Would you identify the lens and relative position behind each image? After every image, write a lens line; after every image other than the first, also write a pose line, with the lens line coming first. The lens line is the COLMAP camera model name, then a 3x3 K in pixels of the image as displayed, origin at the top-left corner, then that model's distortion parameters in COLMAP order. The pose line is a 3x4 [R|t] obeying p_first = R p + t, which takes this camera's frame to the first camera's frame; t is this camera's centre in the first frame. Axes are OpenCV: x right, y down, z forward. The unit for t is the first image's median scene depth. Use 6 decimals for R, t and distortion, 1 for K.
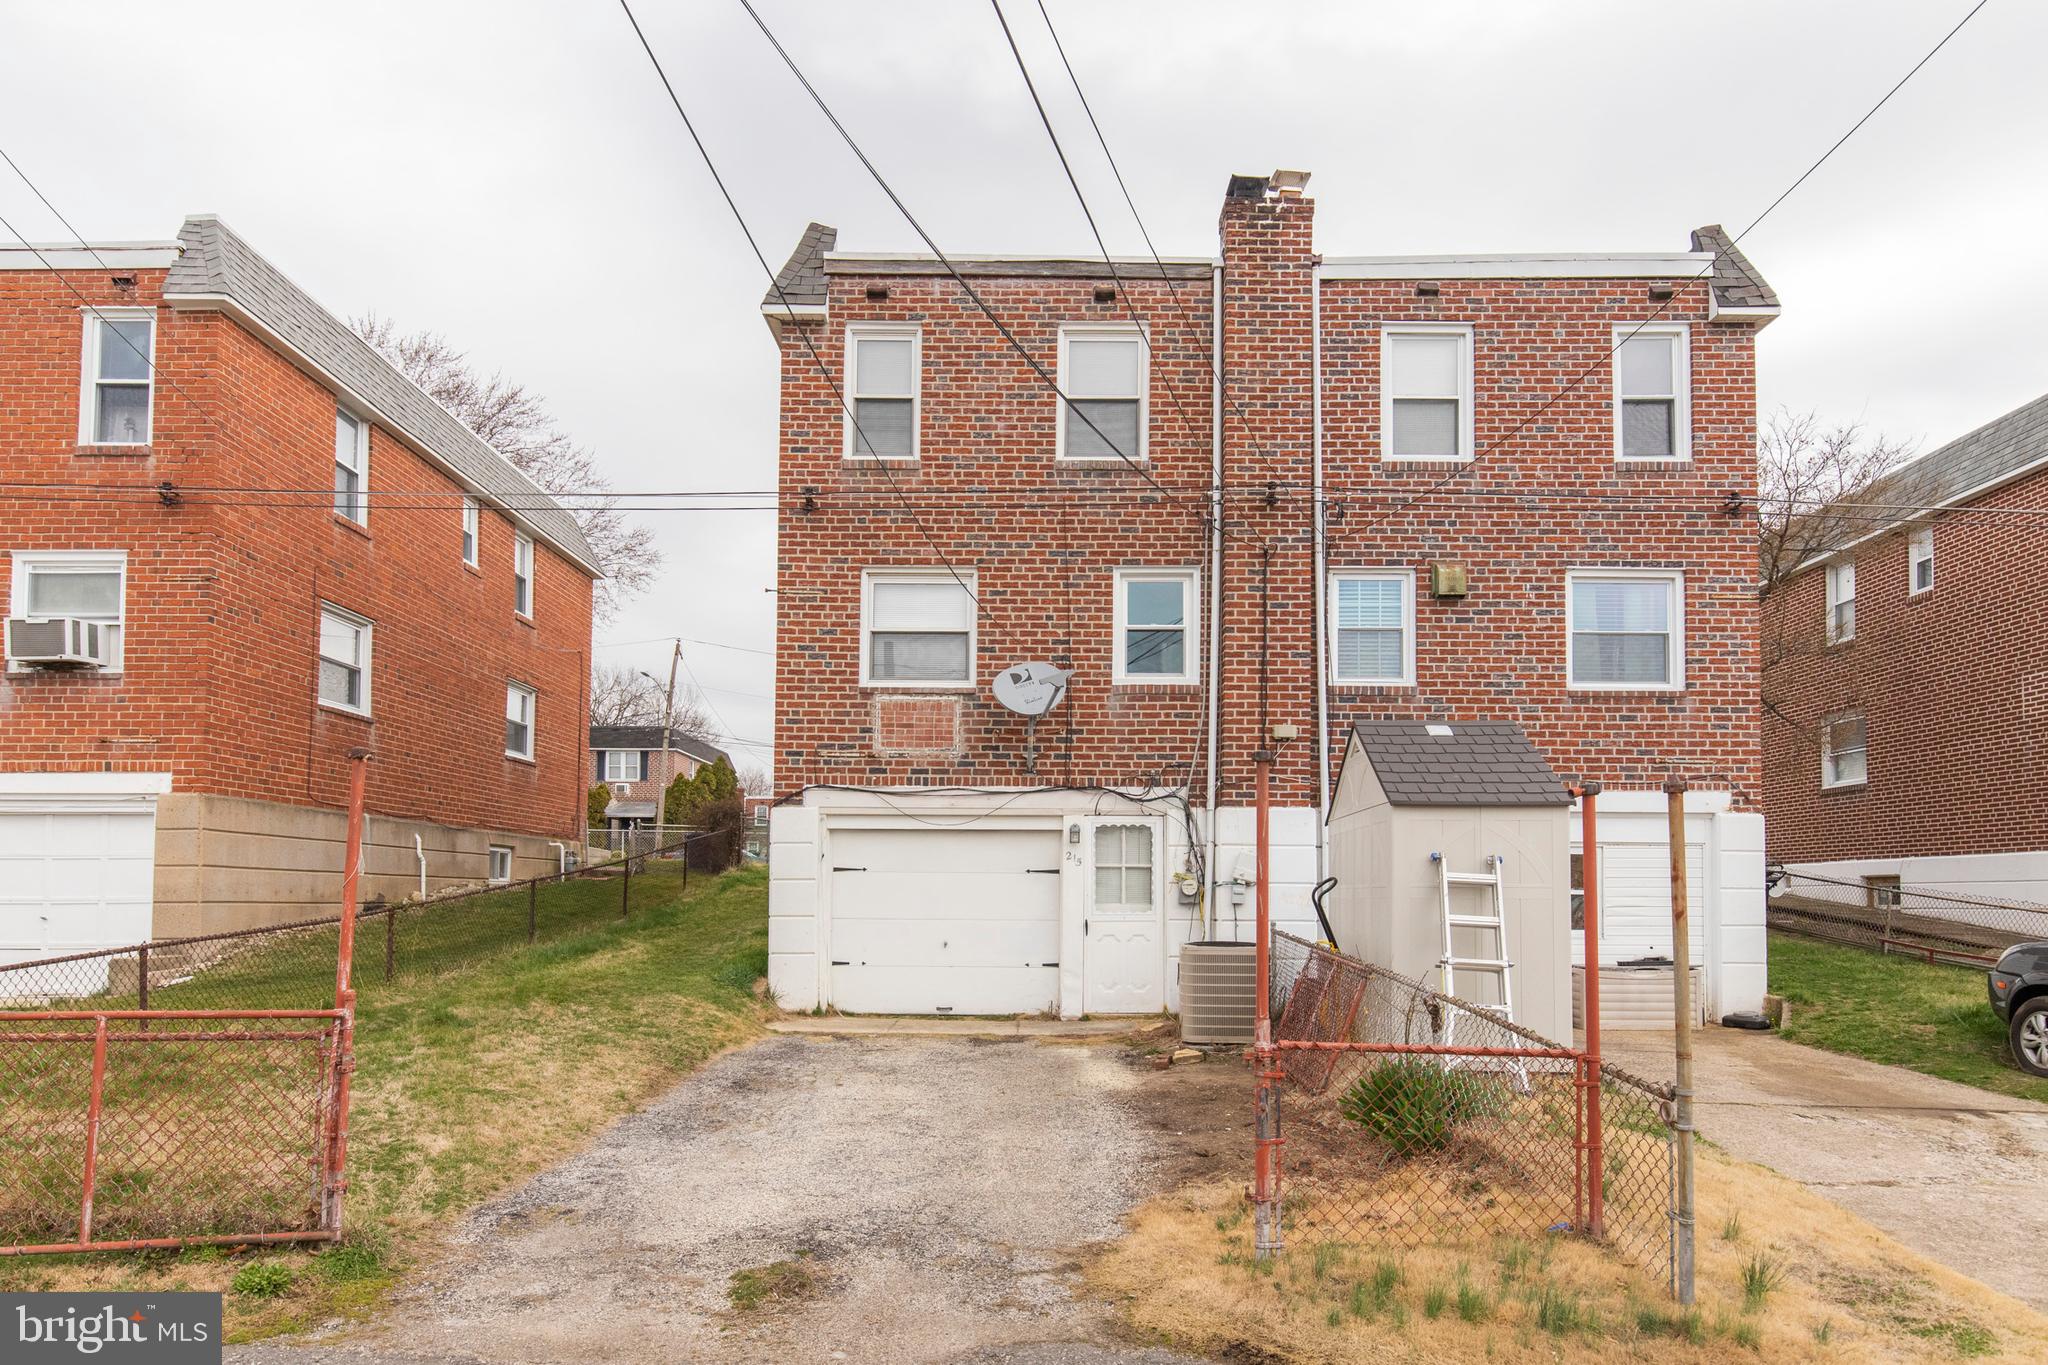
lens RADIAL K [[2400.1, 0, 1033.2], [0, 2400.1, 687.4], [0, 0, 1]] dist [0.017112, 0.000000]
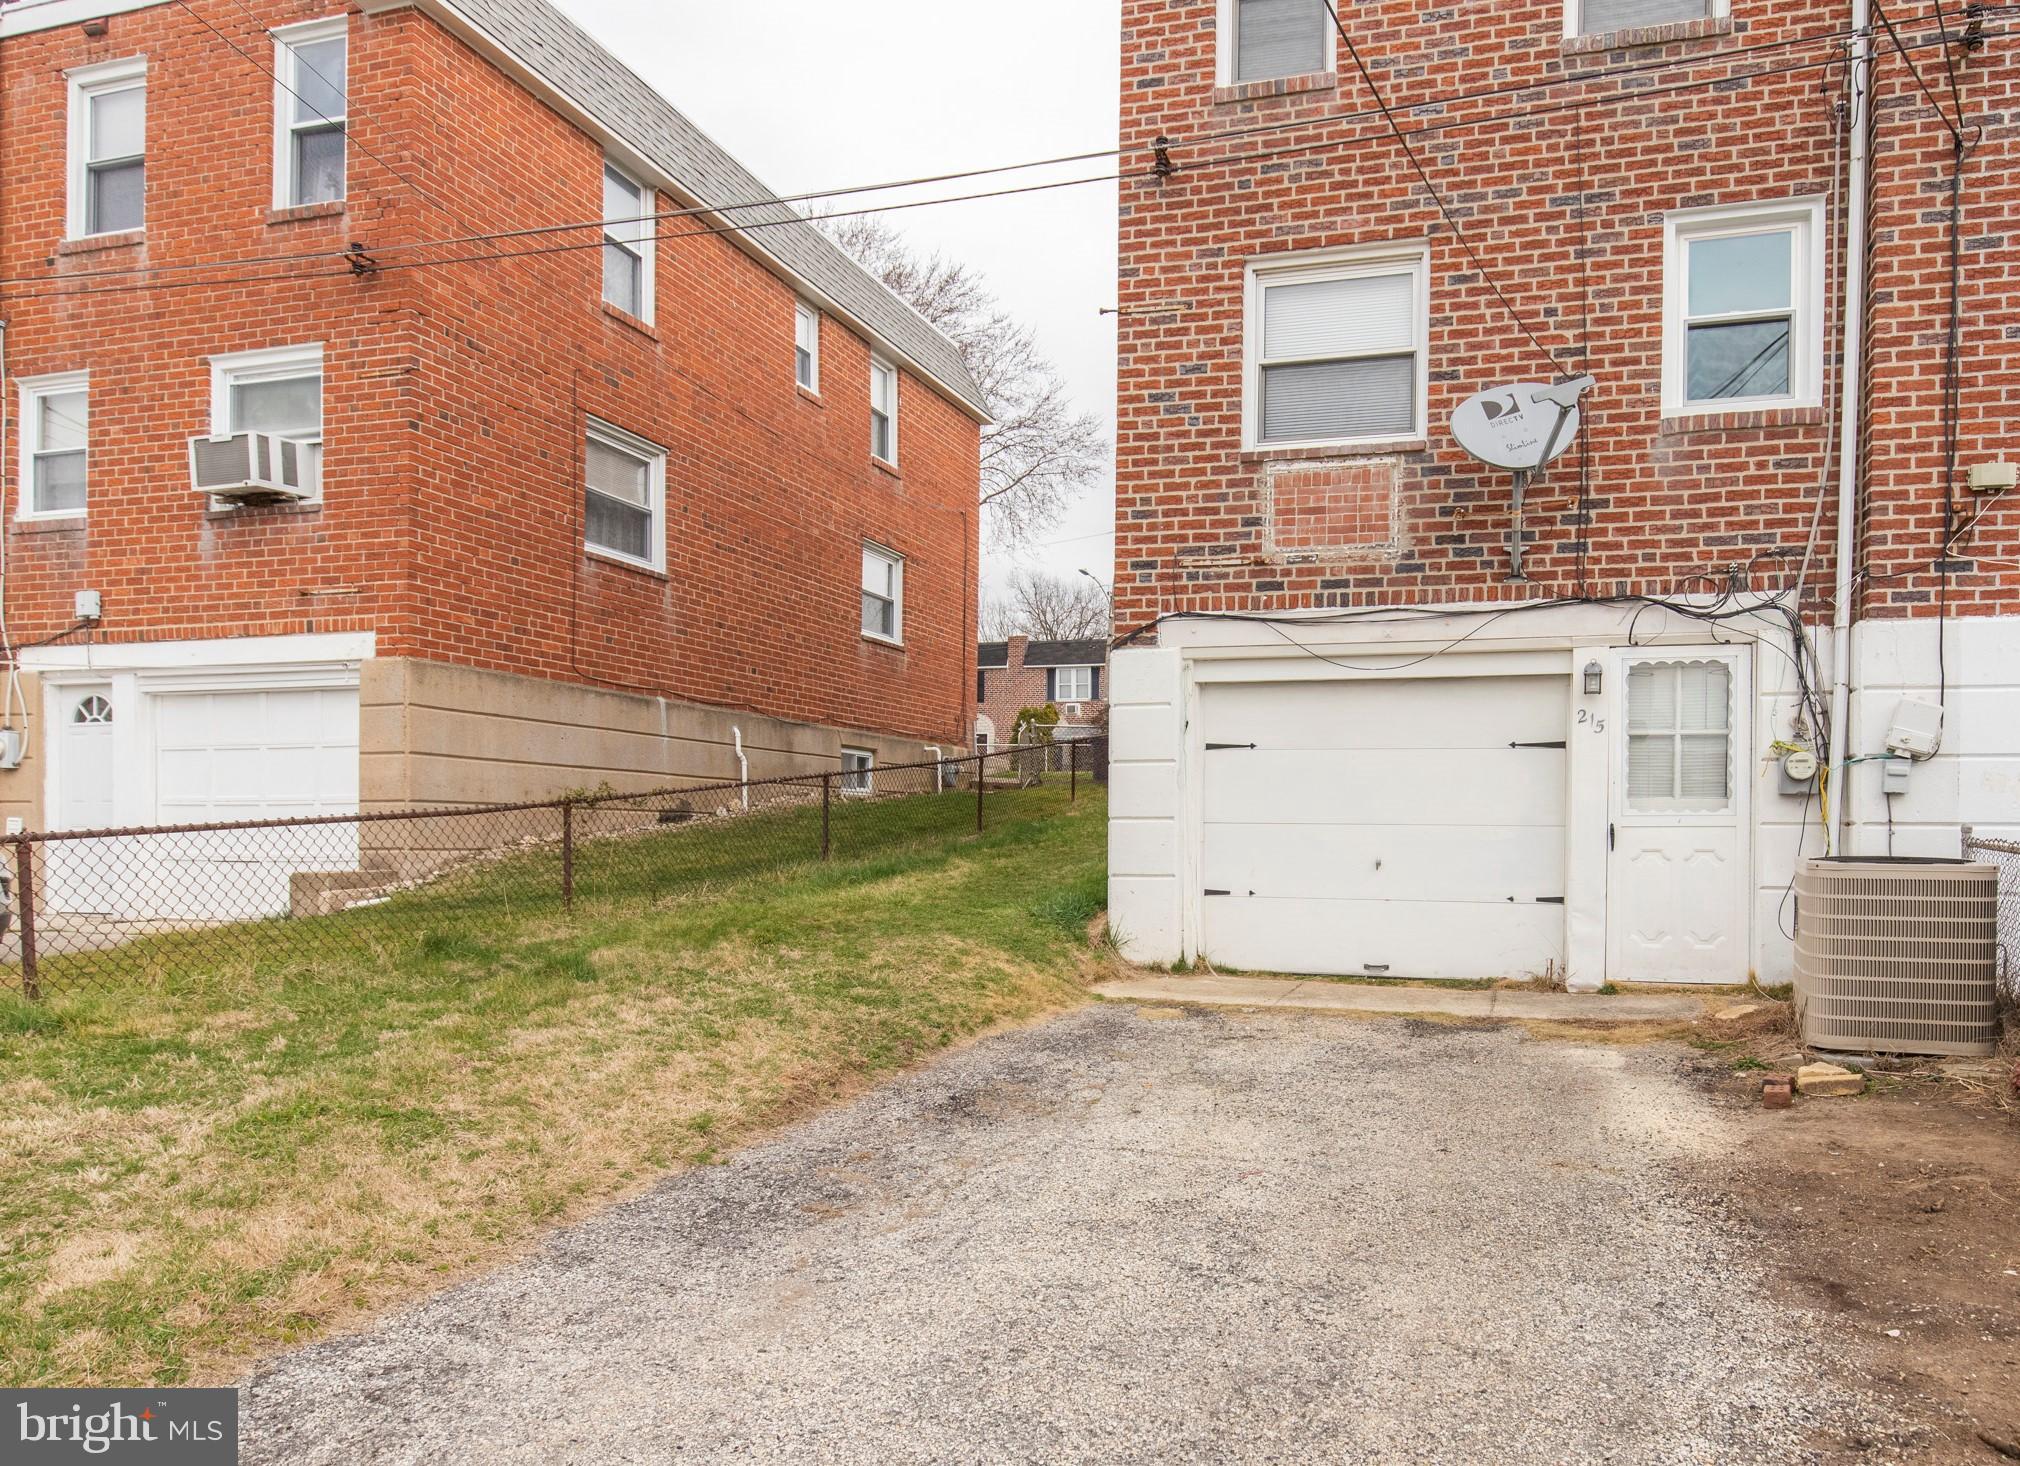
lens RADIAL K [[2578.4, 0, 1014.3], [0, 2578.4, 719.6], [0, 0, 1]] dist [-0.000388, 0.000000]
pose [[0.980008, 0.004522, -0.198906, 0.003751], [0.003865, 0.999120, 0.041760, 0.040904], [0.198920, -0.041694, 0.979128, 0.325495]]
